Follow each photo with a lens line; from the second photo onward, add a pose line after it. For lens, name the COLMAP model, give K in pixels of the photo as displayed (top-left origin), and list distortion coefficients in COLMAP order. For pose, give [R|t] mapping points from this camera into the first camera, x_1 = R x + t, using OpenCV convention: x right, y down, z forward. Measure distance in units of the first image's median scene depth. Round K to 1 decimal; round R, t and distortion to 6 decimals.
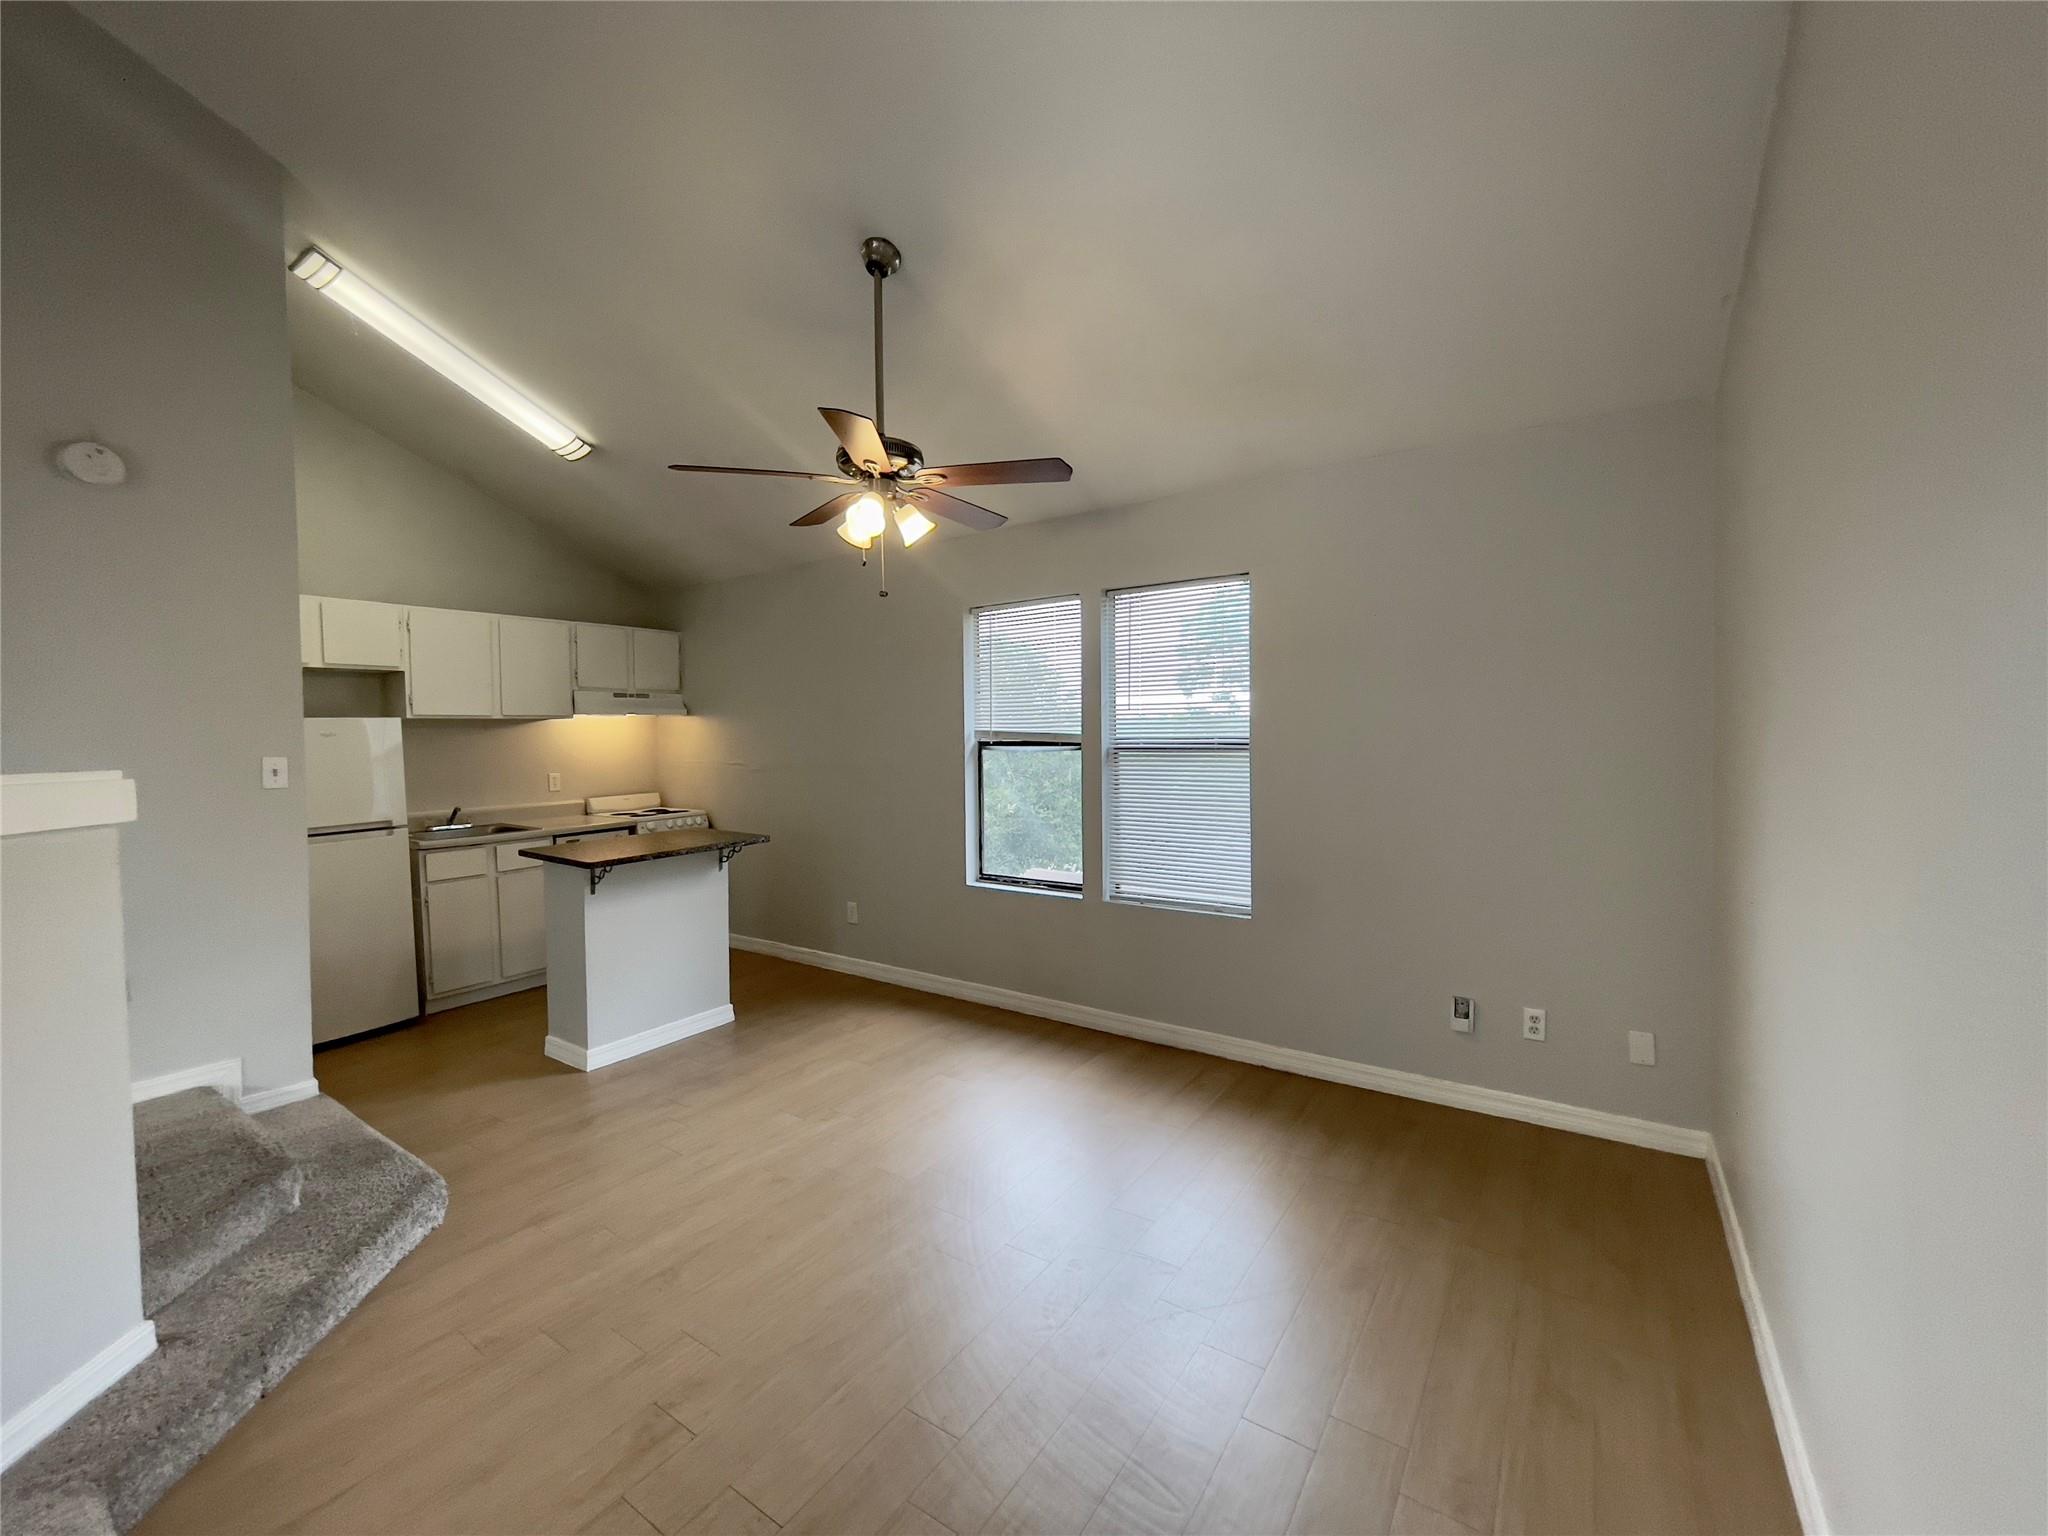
lens RADIAL K [[818.4, 0, 1018.9], [0, 818.4, 762.3], [0, 0, 1]] dist [0.000839, 0.000228]
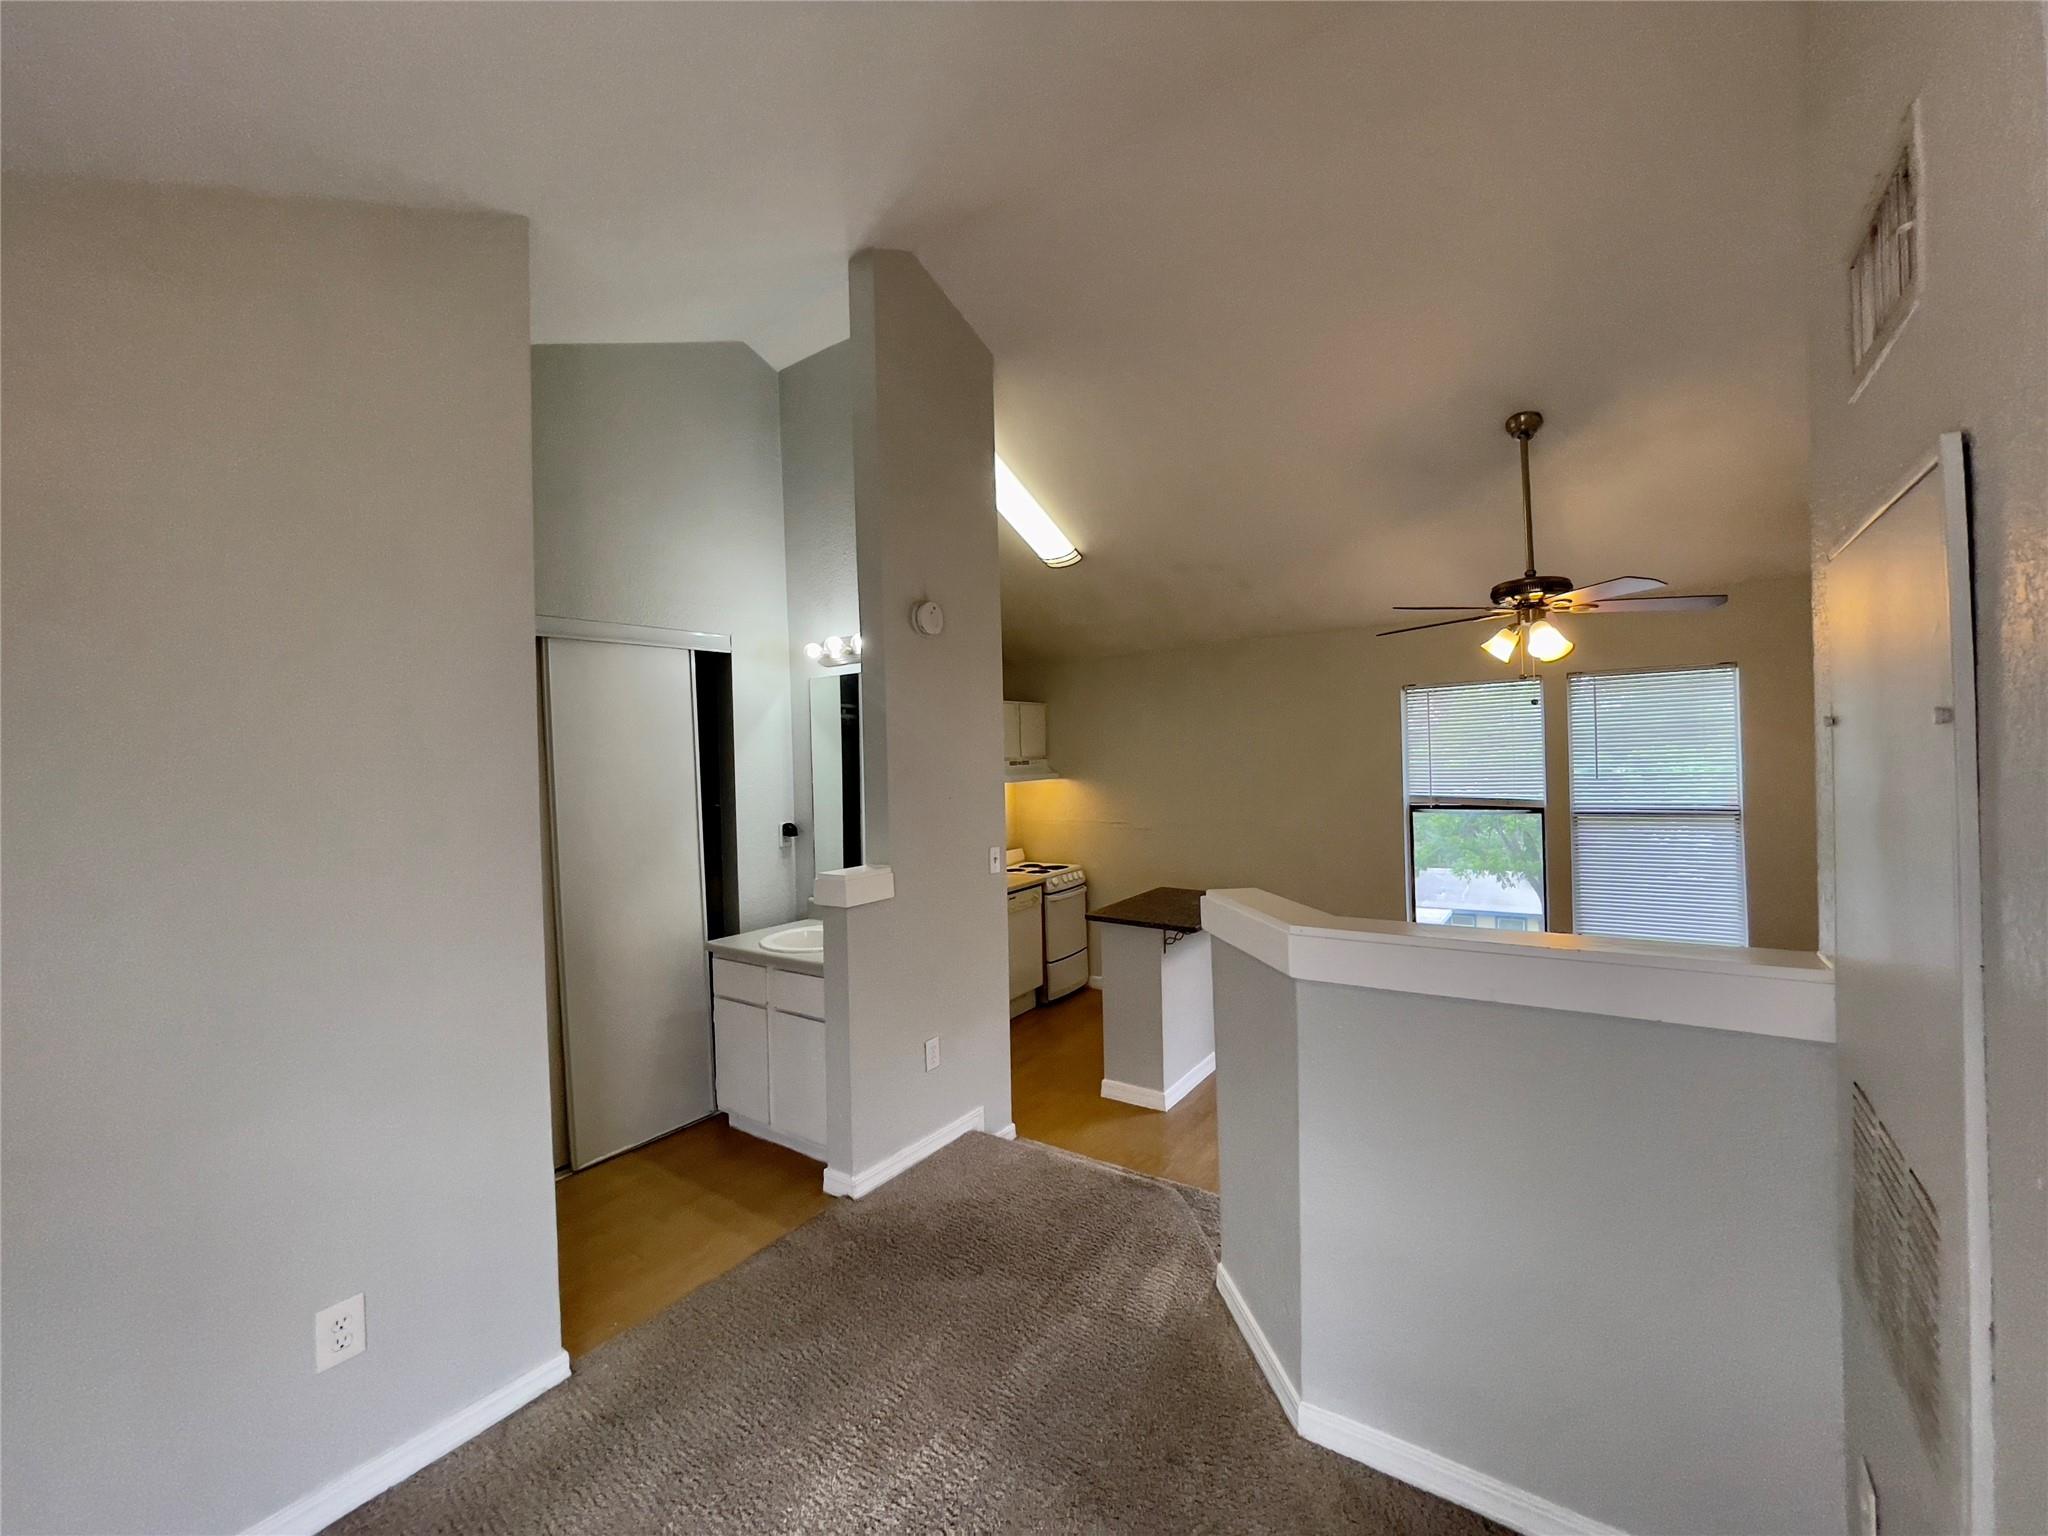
lens RADIAL K [[824.4, 0, 1024.2], [0, 824.4, 755.4], [0, 0, 1]] dist [-0.002144, -0.000013]
pose [[0.999606, -0.021089, -0.018504, -0.616505], [0.020410, 0.999138, -0.036158, -0.070452], [0.019251, 0.035766, 0.999175, -0.148179]]
